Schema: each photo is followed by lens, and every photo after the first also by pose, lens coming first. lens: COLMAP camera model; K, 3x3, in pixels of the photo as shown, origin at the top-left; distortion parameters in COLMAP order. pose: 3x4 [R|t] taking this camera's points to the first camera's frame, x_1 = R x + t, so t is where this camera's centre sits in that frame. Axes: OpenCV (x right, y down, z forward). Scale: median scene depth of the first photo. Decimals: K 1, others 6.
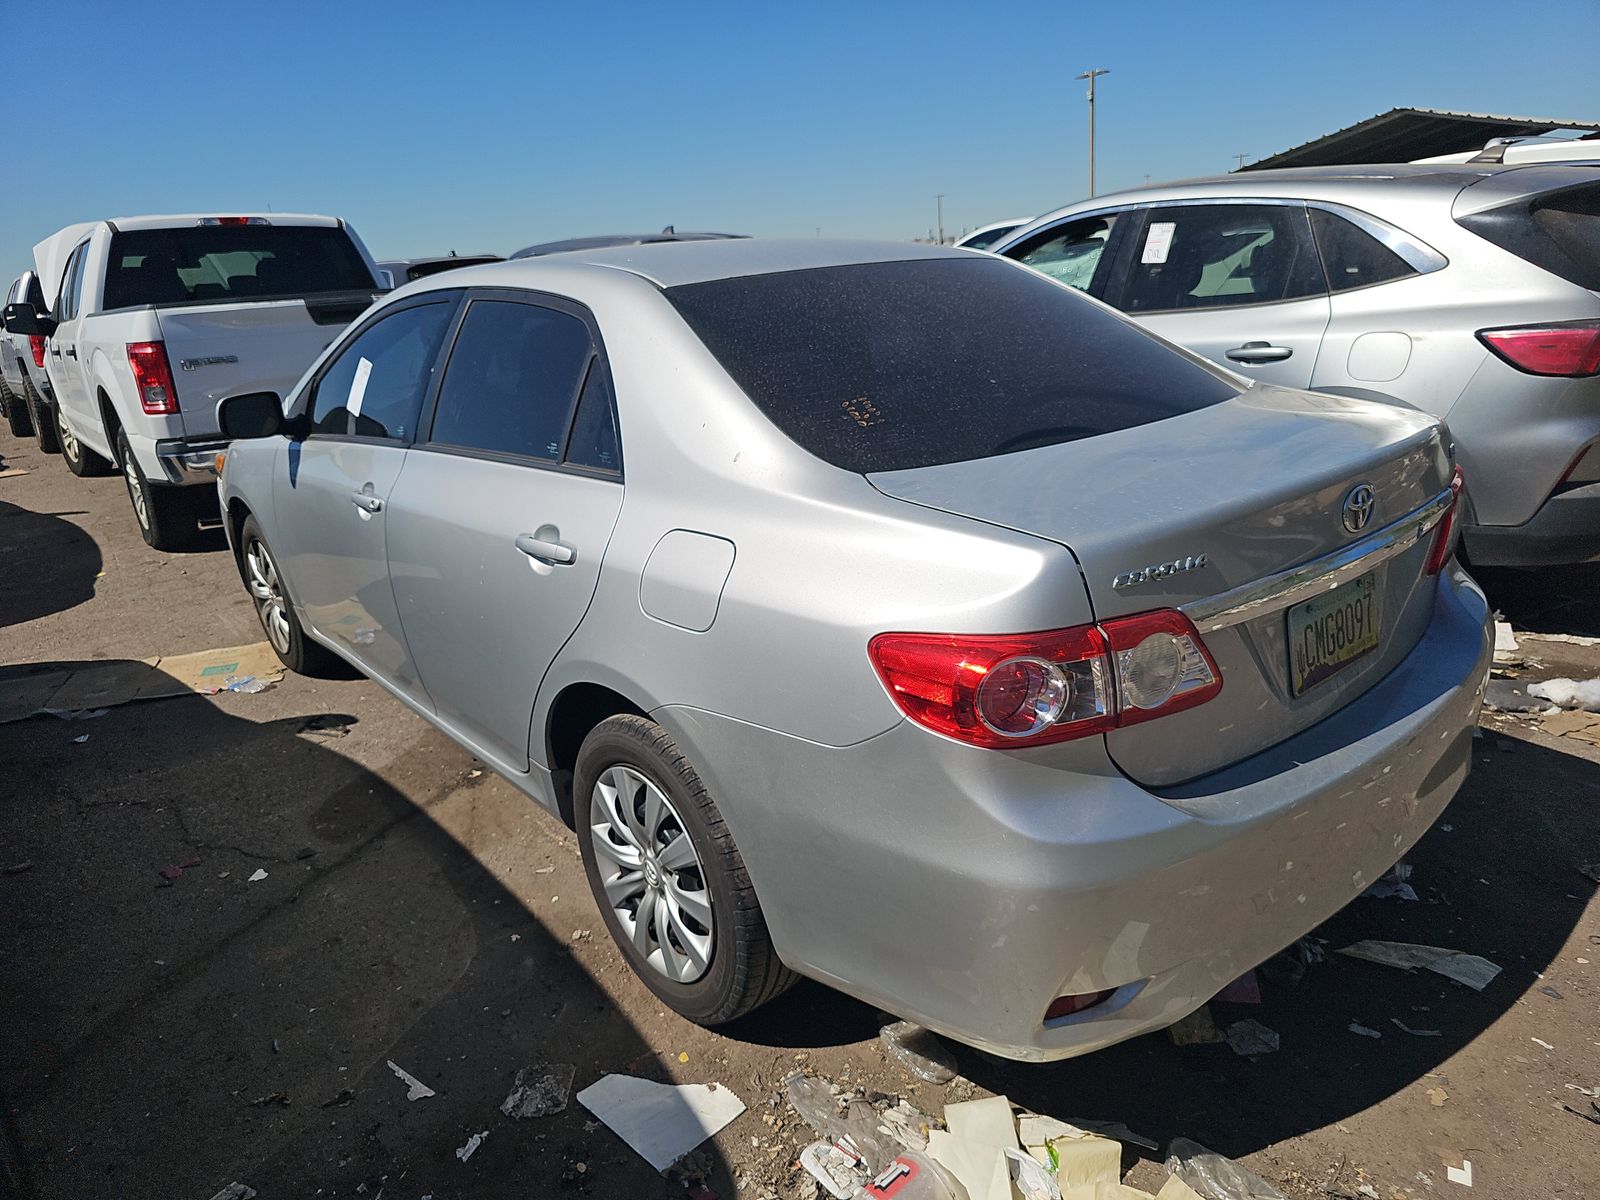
lens RADIAL K [[1072.2, 0, 800.0], [0, 1072.2, 600.0], [0, 0, 1]] dist [0.013775, -0.001434]
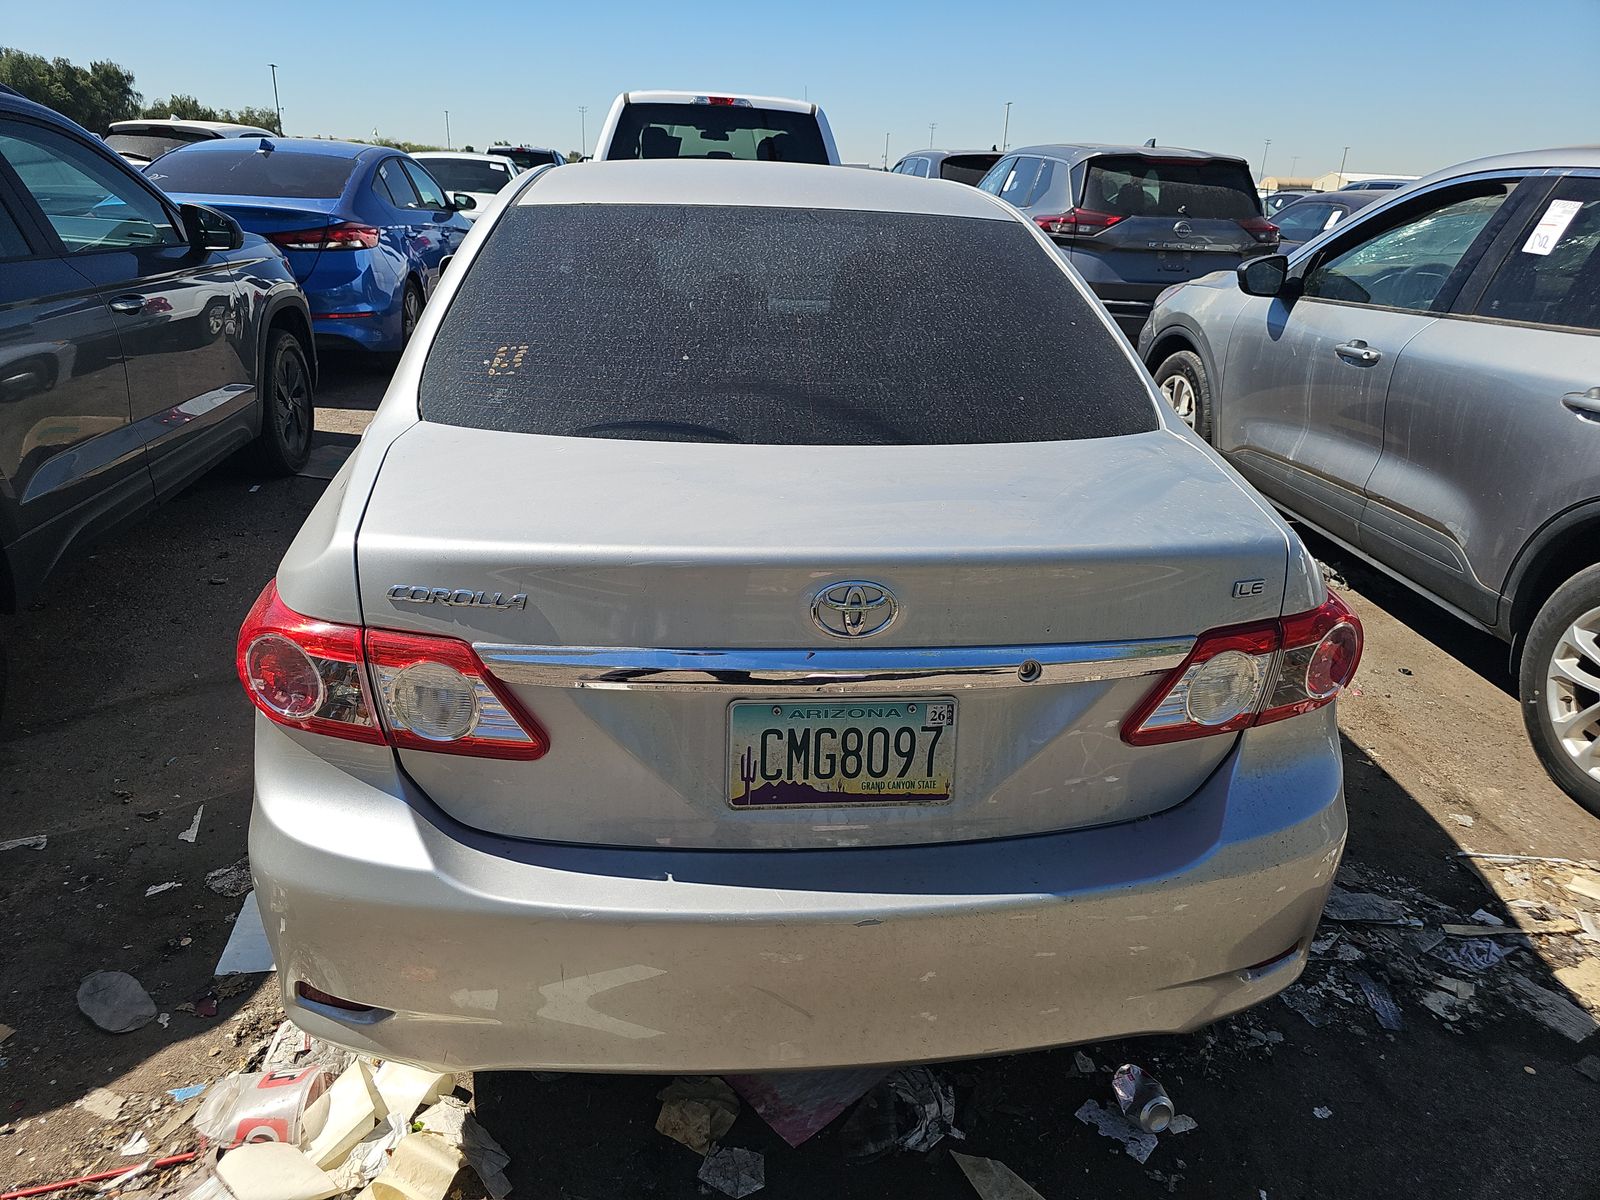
lens RADIAL K [[1081.6, 0, 799.9], [0, 1081.6, 580.9], [0, 0, 1]] dist [0.008837, 0.002375]
pose [[0.822703, 0.290363, -0.488722, 0.346955], [-0.255588, 0.956851, 0.138240, -0.080853], [0.507774, 0.011181, 0.861418, 0.130142]]
